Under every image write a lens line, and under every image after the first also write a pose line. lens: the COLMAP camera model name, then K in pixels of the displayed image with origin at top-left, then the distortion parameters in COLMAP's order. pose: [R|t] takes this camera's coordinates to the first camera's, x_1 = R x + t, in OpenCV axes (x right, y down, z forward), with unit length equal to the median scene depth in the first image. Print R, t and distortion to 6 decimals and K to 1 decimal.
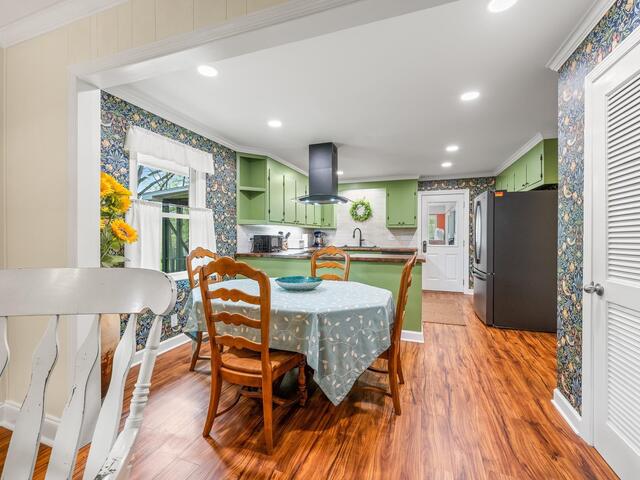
lens RADIAL K [[286.9, 0, 320.0], [0, 286.9, 240.0], [0, 0, 1]] dist [0.000140, 0.000052]
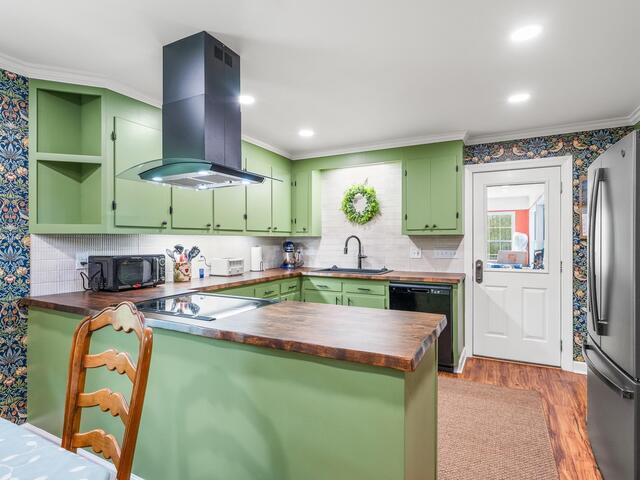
lens RADIAL K [[352.7, 0, 320.0], [0, 352.7, 240.0], [0, 0, 1]] dist [0.000463, -0.000027]
pose [[0.990584, -0.002049, -0.136891, 0.174045], [0.000102, 0.999899, -0.014227, -0.025529], [0.136906, 0.014079, 0.990484, 0.343669]]
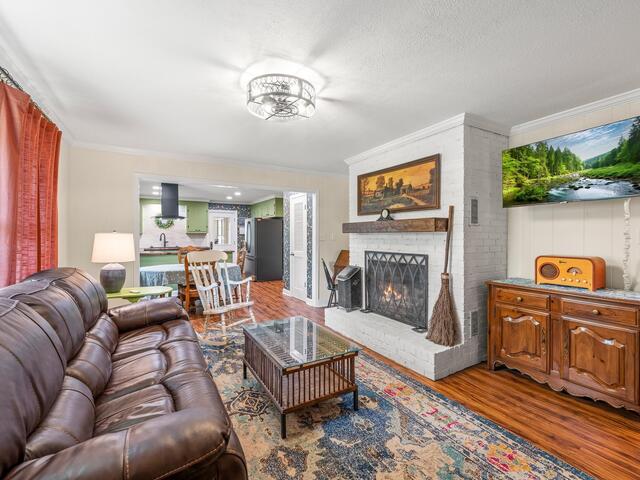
lens RADIAL K [[286.9, 0, 320.0], [0, 286.9, 240.0], [0, 0, 1]] dist [0.000140, 0.000052]
pose [[0.647172, -0.015520, 0.762186, -0.451545], [0.014873, 0.999859, 0.007731, -0.009829], [-0.762199, 0.006333, 0.647312, -0.463015]]
